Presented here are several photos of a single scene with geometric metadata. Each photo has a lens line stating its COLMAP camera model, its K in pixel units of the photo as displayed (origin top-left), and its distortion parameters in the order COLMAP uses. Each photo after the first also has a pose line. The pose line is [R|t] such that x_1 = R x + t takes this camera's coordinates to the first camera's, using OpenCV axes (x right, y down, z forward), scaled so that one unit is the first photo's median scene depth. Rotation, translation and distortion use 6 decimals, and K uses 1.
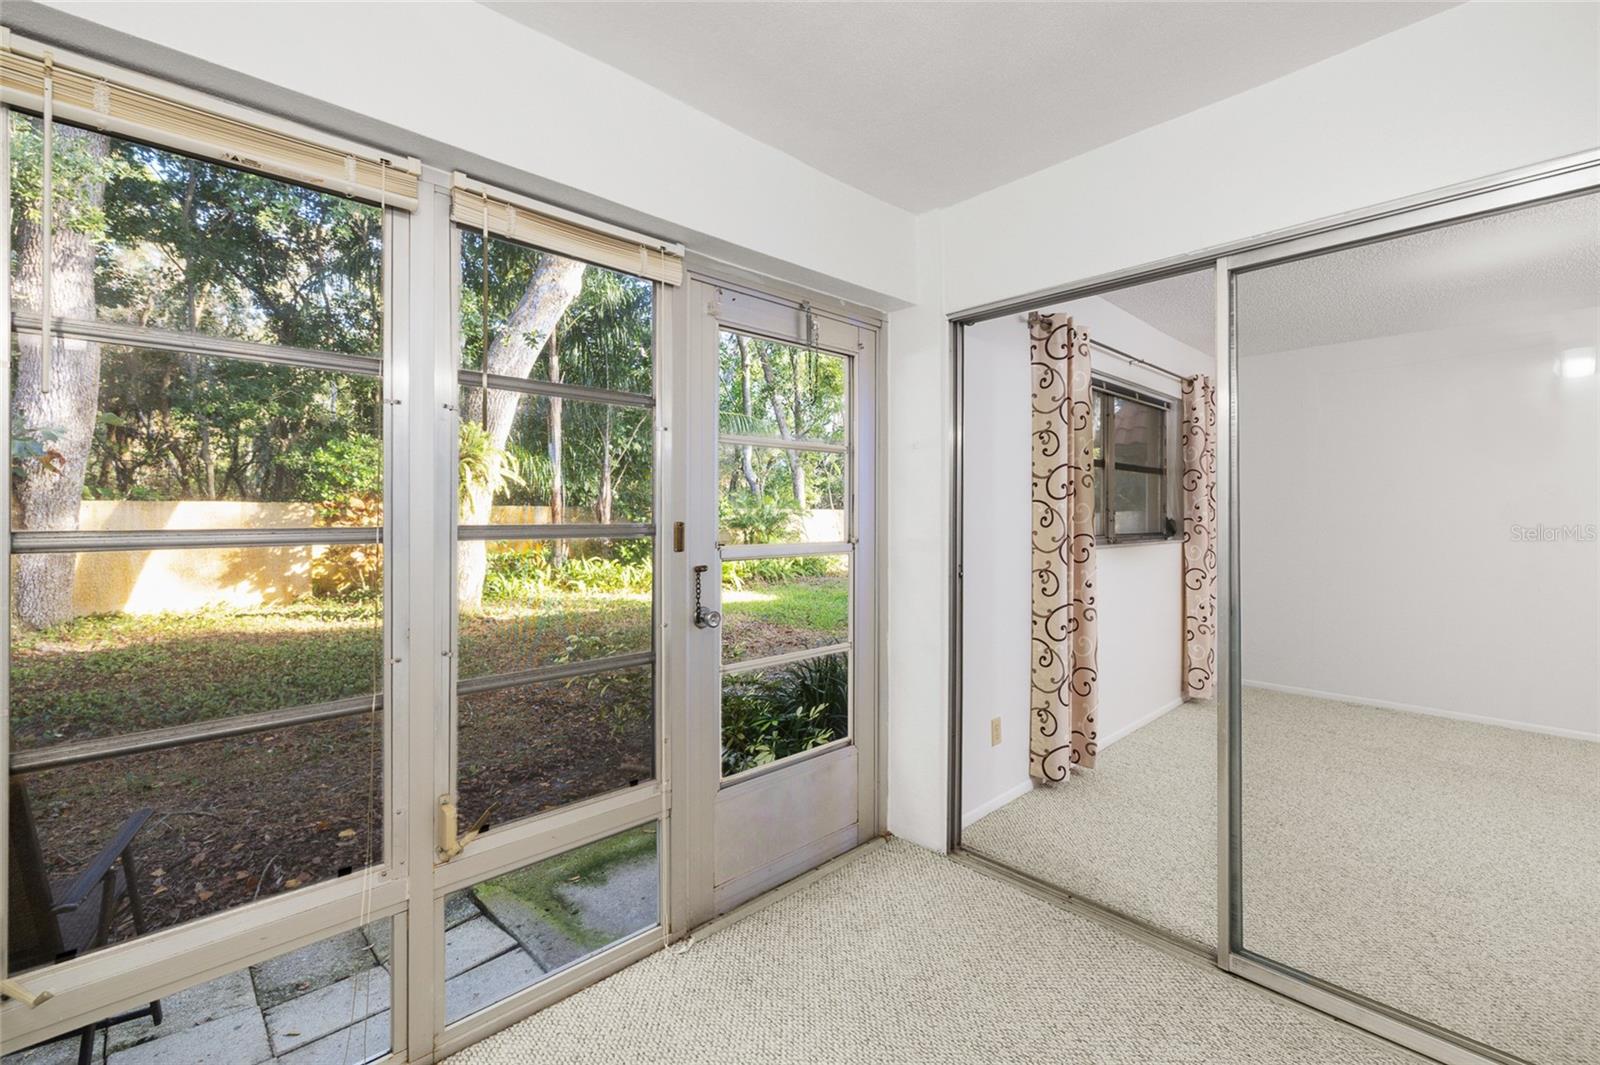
lens RADIAL K [[668.9, 0, 787.4], [0, 668.9, 516.5], [0, 0, 1]] dist [-0.000132, 0.000014]
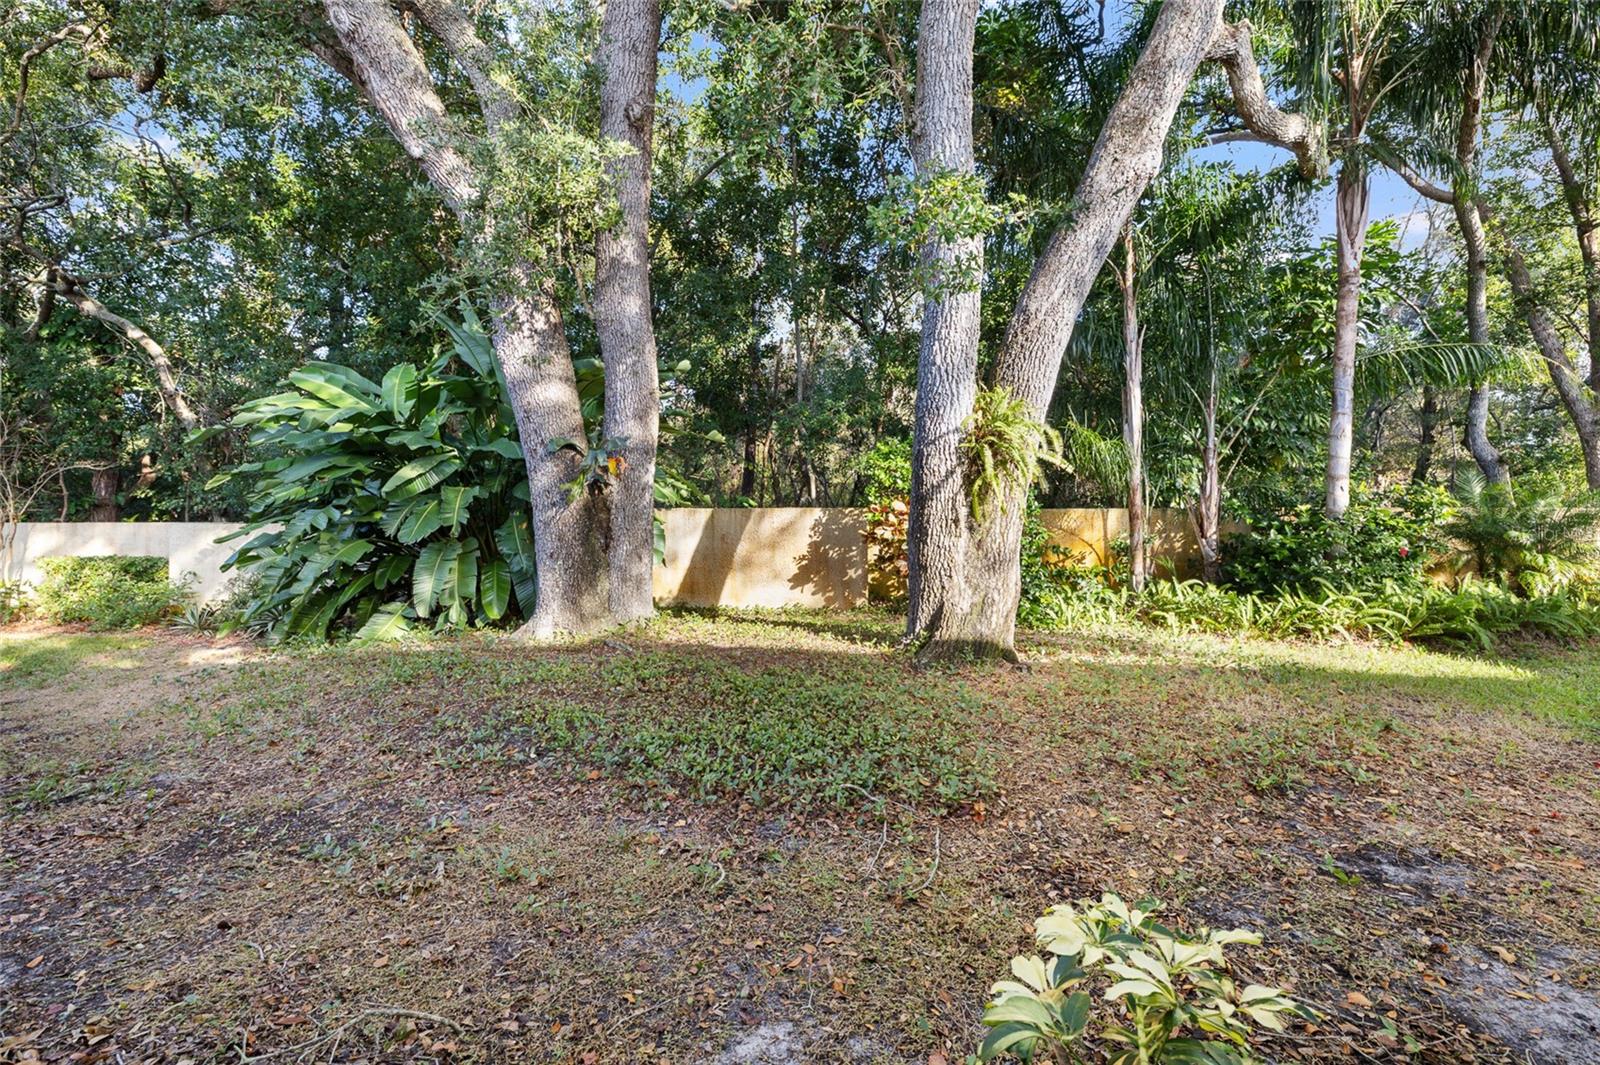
lens RADIAL K [[668.9, 0, 787.4], [0, 668.9, 516.5], [0, 0, 1]] dist [-0.000132, 0.000014]
pose [[0.677509, -0.004082, -0.735503, -0.062168], [-0.001995, 0.999971, -0.007388, 0.000894], [0.735512, 0.006473, 0.677481, 0.218886]]
